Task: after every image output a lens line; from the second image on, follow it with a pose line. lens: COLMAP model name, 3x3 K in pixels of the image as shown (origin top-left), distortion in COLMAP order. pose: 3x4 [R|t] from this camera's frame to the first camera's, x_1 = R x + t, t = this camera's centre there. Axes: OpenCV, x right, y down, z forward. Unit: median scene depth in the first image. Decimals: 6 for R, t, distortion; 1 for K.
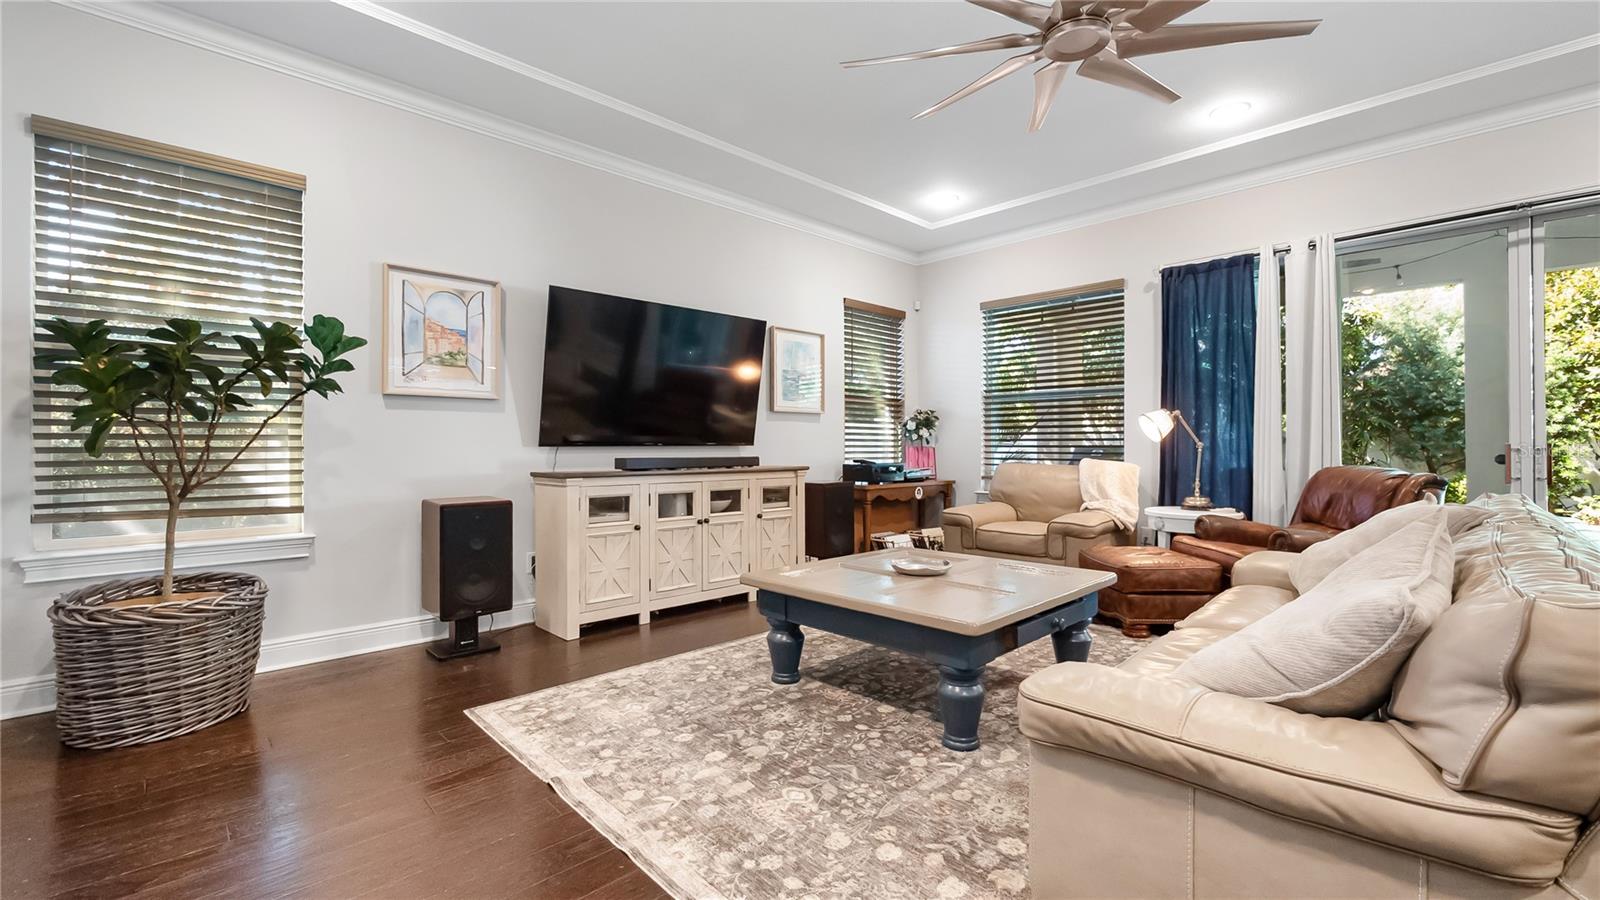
lens RADIAL K [[694.4, 0, 800.0], [0, 694.4, 450.0], [0, 0, 1]] dist [-0.003378, 0.000196]
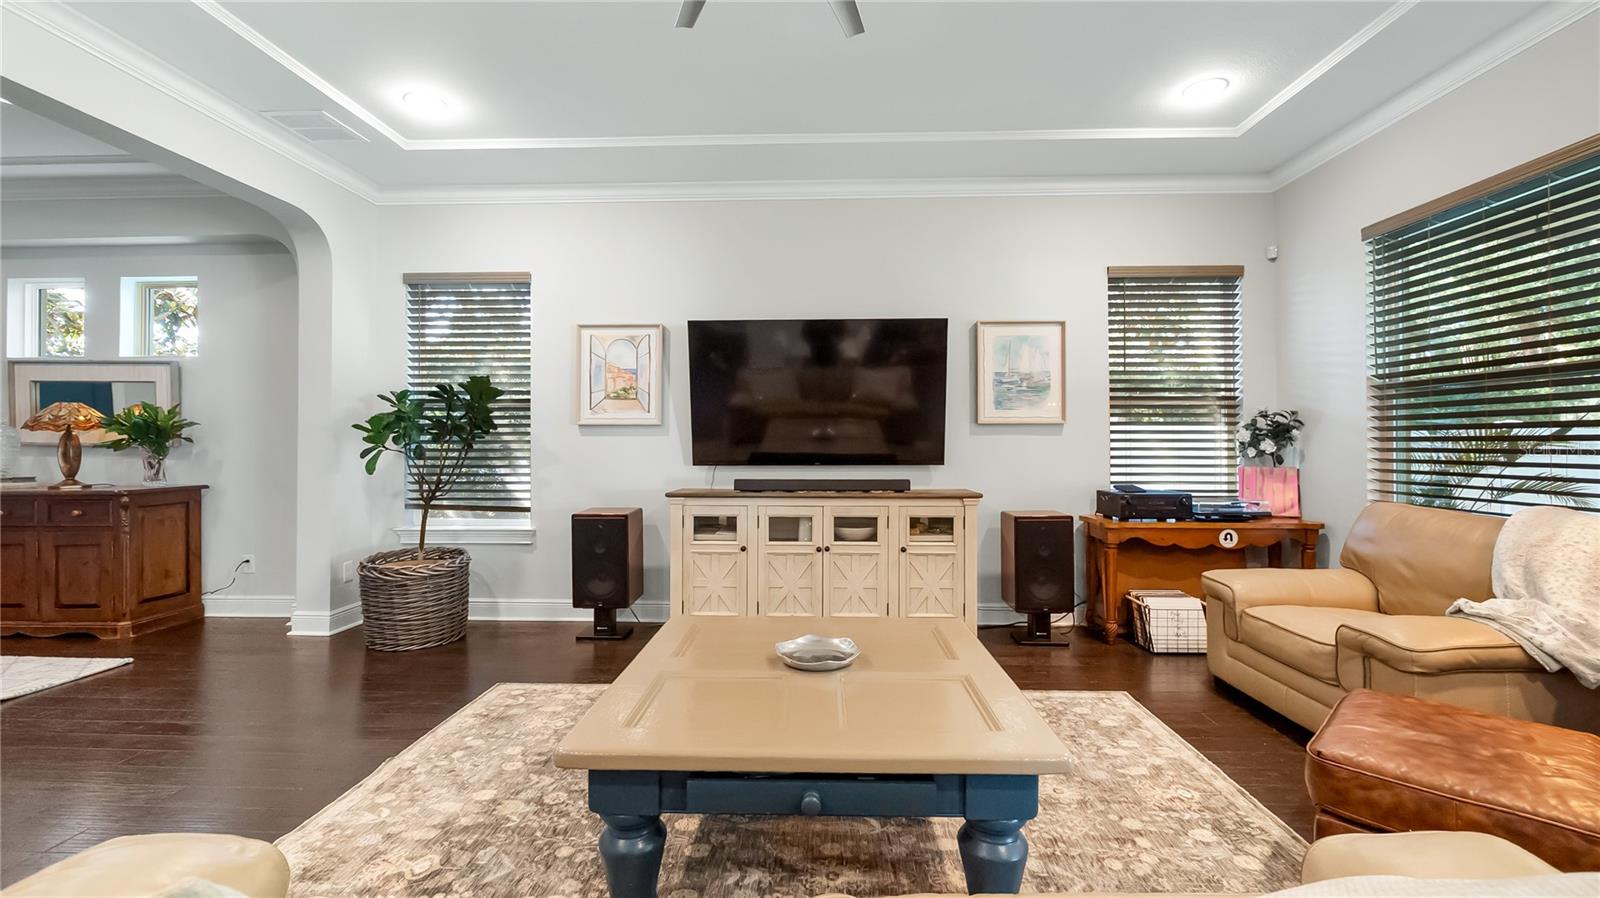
lens RADIAL K [[659.0, 0, 800.0], [0, 659.0, 449.0], [0, 0, 1]] dist [-0.009336, 0.000056]
pose [[0.681297, 0.006670, -0.731977, 0.484009], [-0.003594, 0.999977, 0.005767, -0.036065], [0.731998, -0.001299, 0.681305, 0.379094]]
